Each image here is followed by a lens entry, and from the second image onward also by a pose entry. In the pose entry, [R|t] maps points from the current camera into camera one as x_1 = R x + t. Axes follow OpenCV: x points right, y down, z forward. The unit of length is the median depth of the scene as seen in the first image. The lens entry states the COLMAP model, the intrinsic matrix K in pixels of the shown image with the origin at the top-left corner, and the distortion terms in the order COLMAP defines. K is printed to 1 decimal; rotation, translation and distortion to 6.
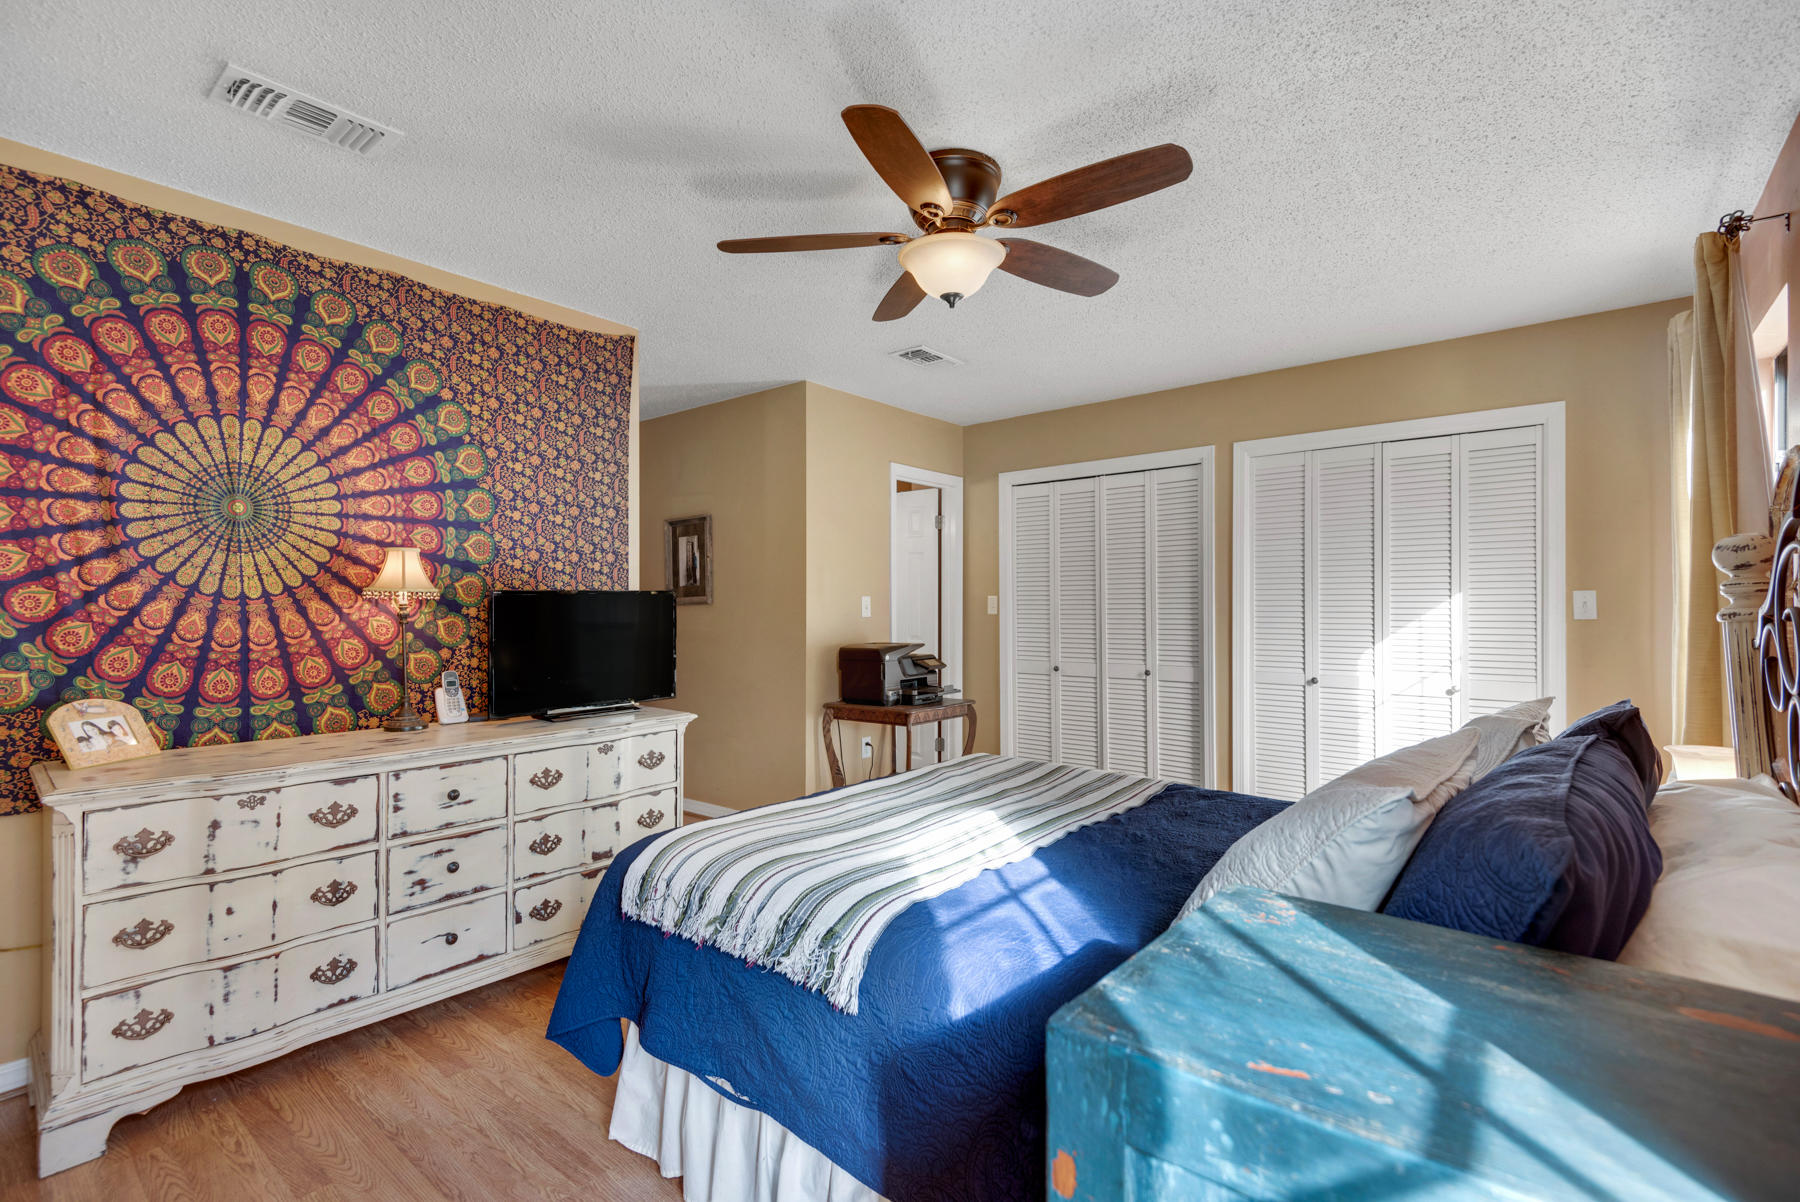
lens RADIAL K [[819.9, 0, 907.7], [0, 819.9, 601.5], [0, 0, 1]] dist [0.023116, -0.011967]
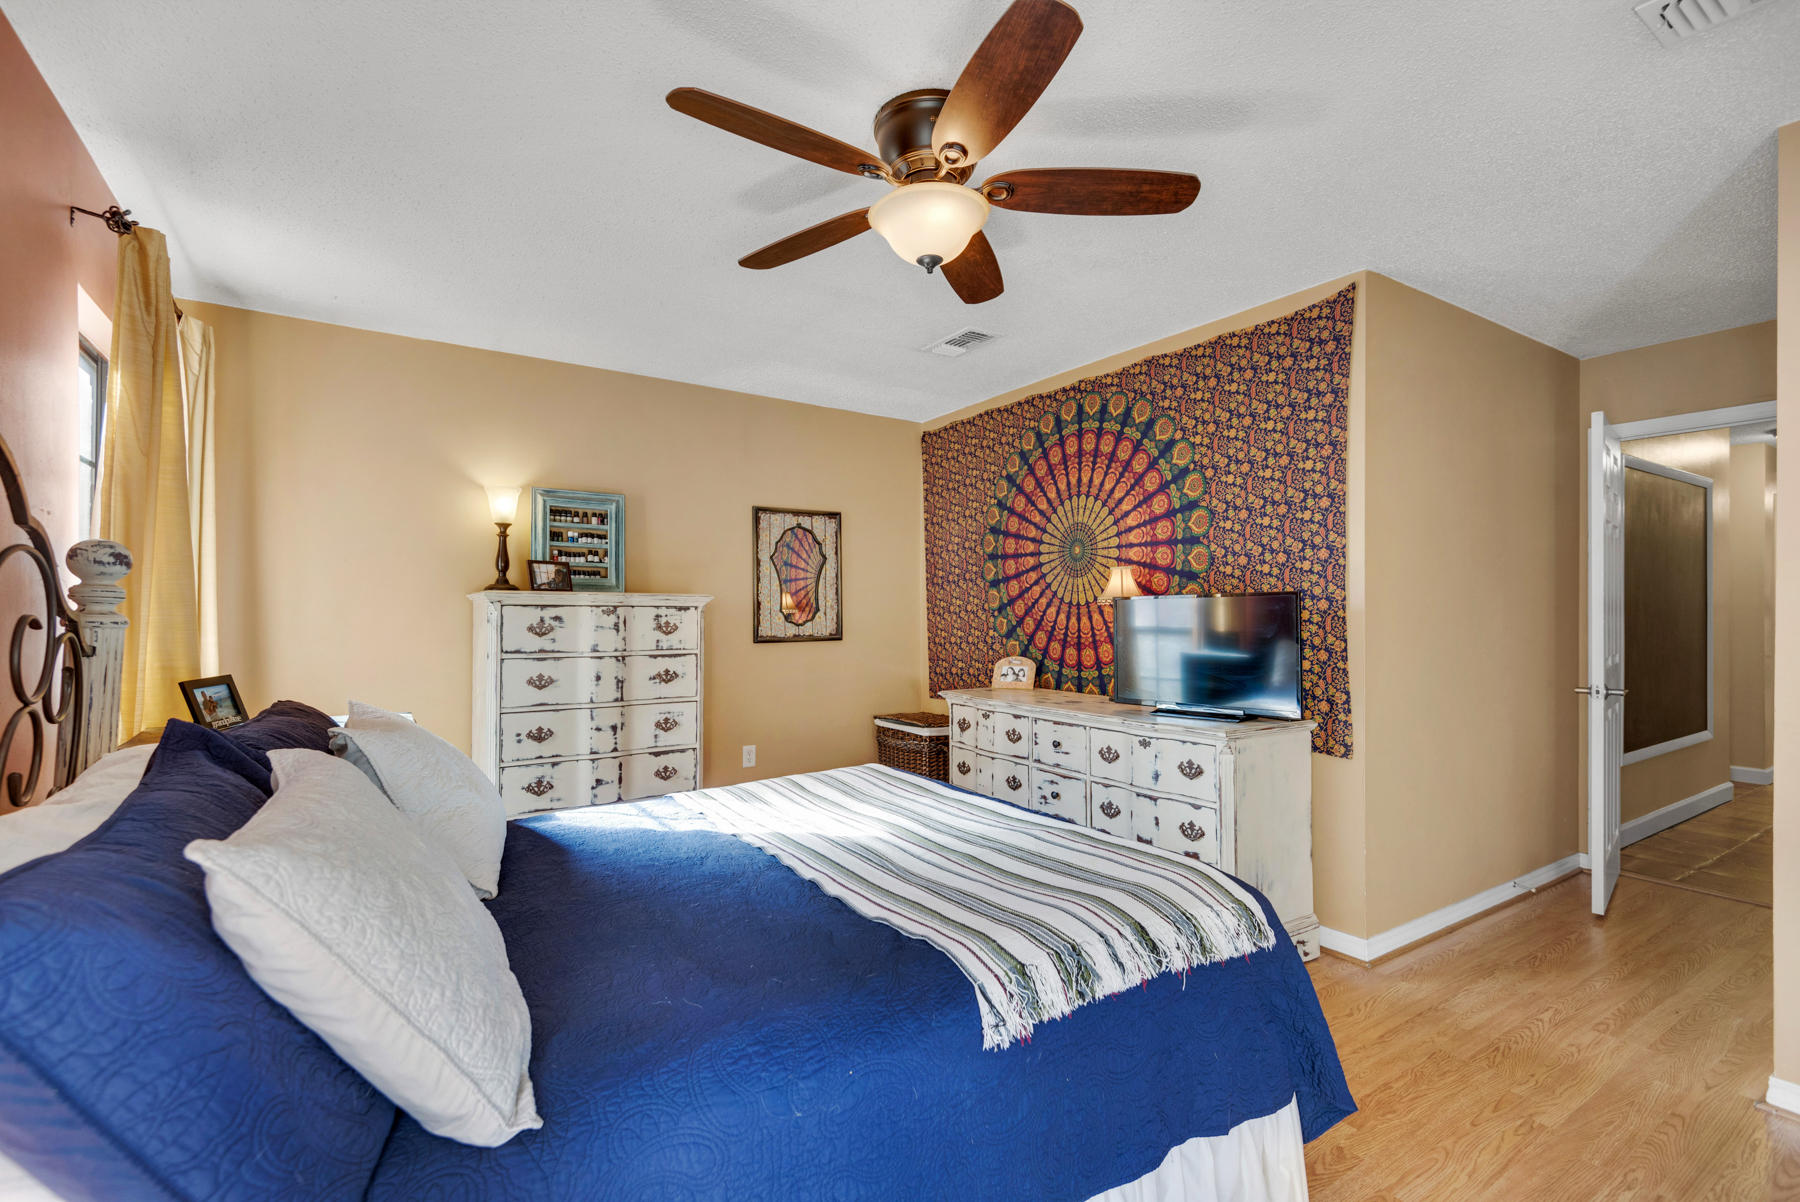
lens RADIAL K [[819.9, 0, 900.5], [0, 819.9, 604.9], [0, 0, 1]] dist [0.023116, -0.011967]
pose [[-0.316362, -0.004614, -0.948627, 0.811248], [0.008972, 0.999929, -0.007856, 0.005012], [0.948596, -0.010997, -0.316298, 1.124070]]
